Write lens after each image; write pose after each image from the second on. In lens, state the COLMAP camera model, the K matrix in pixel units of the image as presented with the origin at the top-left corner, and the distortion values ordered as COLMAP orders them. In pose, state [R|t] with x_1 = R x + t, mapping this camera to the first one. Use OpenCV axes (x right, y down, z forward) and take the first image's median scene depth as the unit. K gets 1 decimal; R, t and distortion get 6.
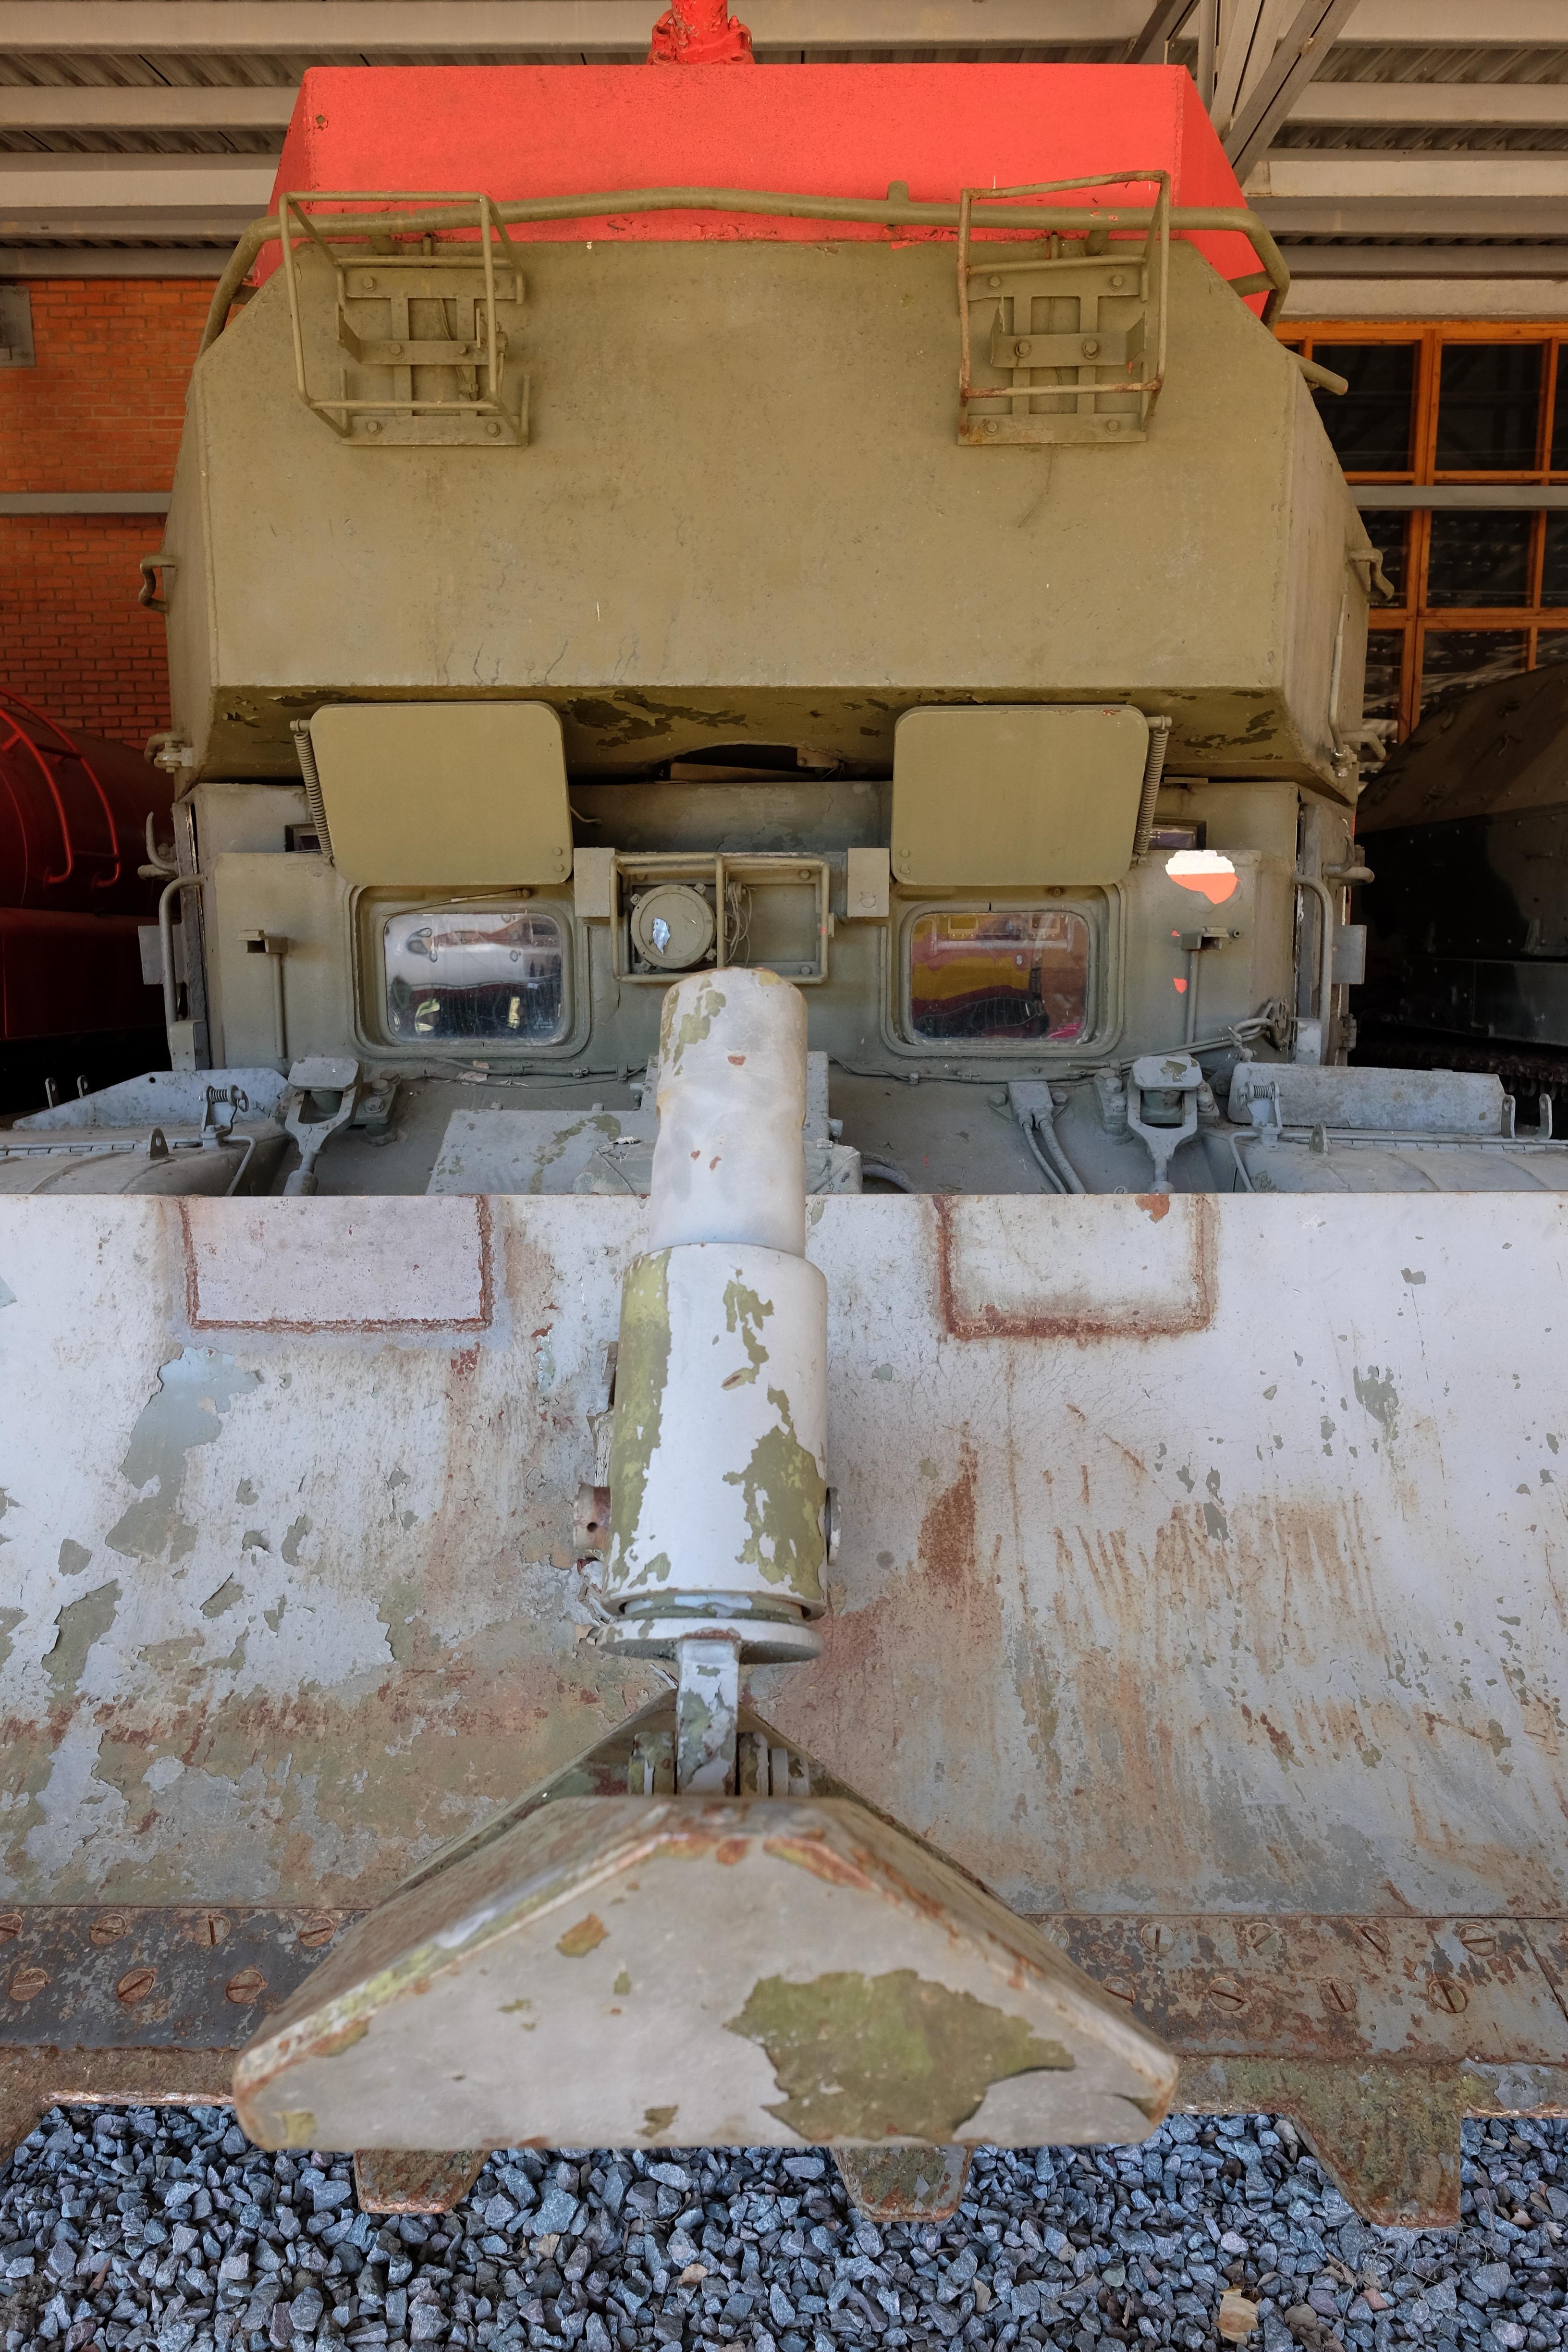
lens RADIAL K [[1476.2, 0, 783.6], [0, 1476.2, 1172.9], [0, 0, 1]] dist [-0.006665, -0.001036]
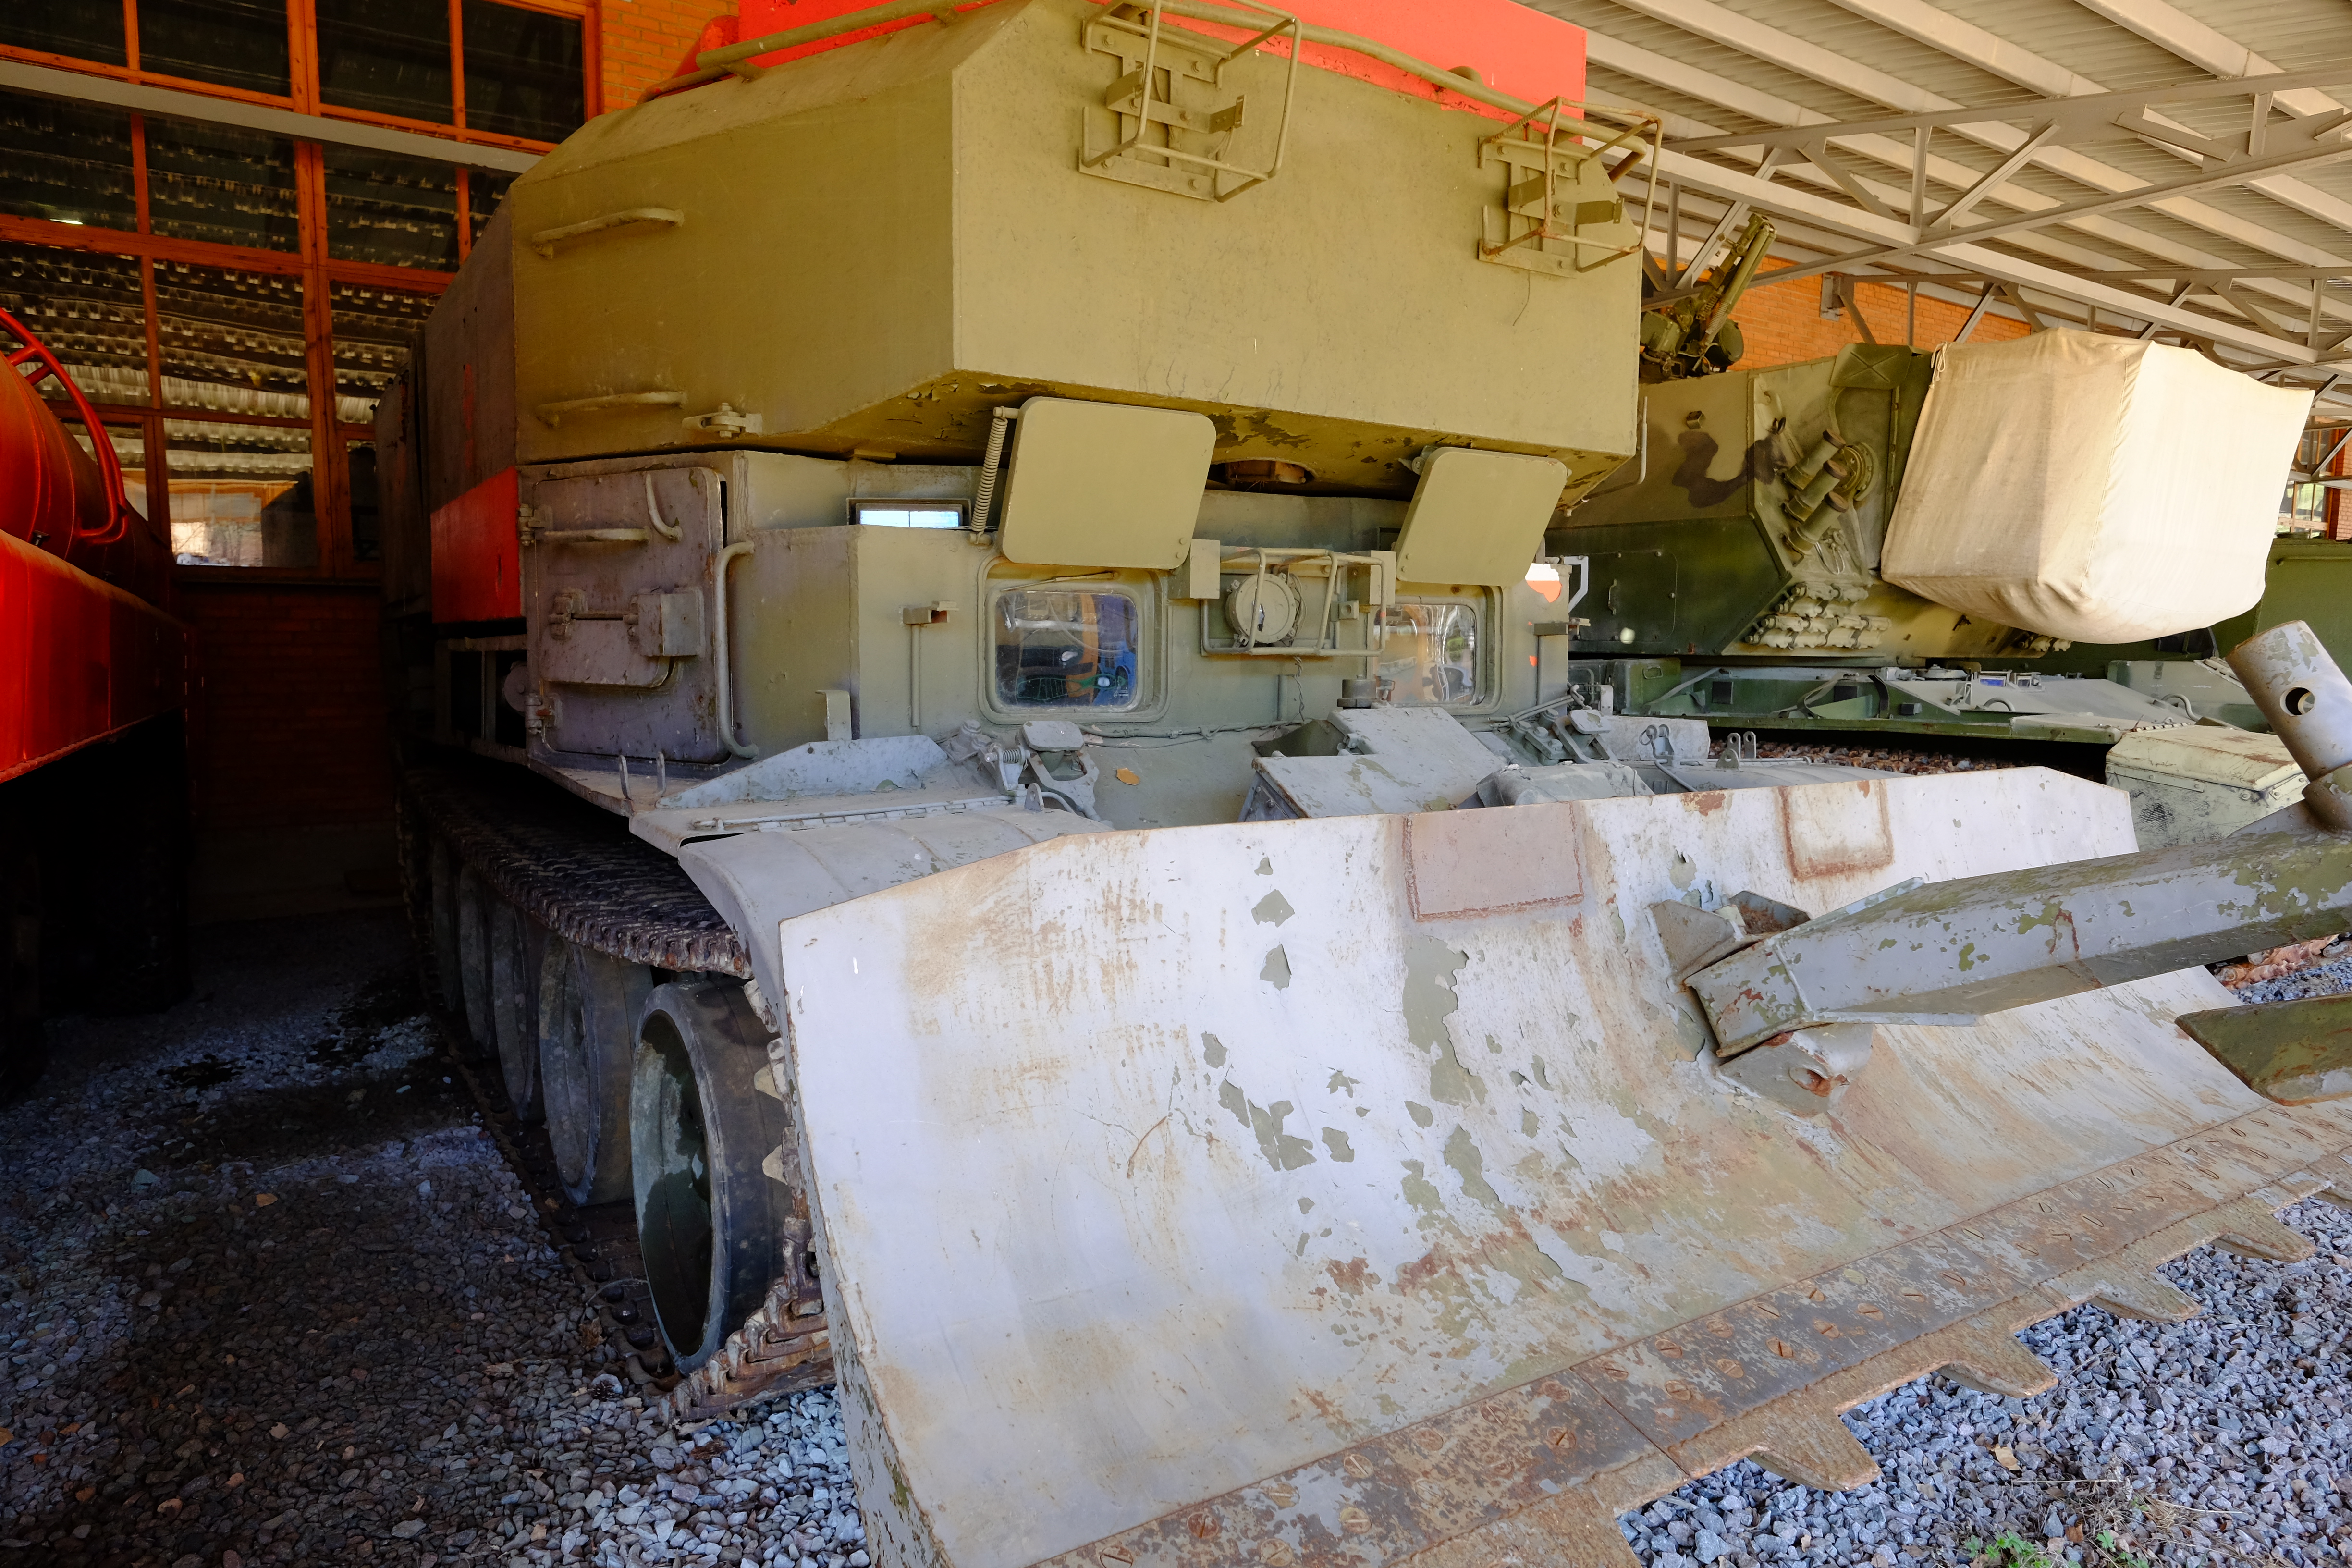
lens RADIAL K [[1476.2, 0, 1173.1], [0, 1476.2, 790.5], [0, 0, 1]] dist [-0.006665, -0.001036]
pose [[0.830807, -0.042254, 0.554954, -1.240230], [0.075046, 0.996513, -0.036476, 0.027203], [-0.551478, 0.071951, 0.831081, 0.093260]]
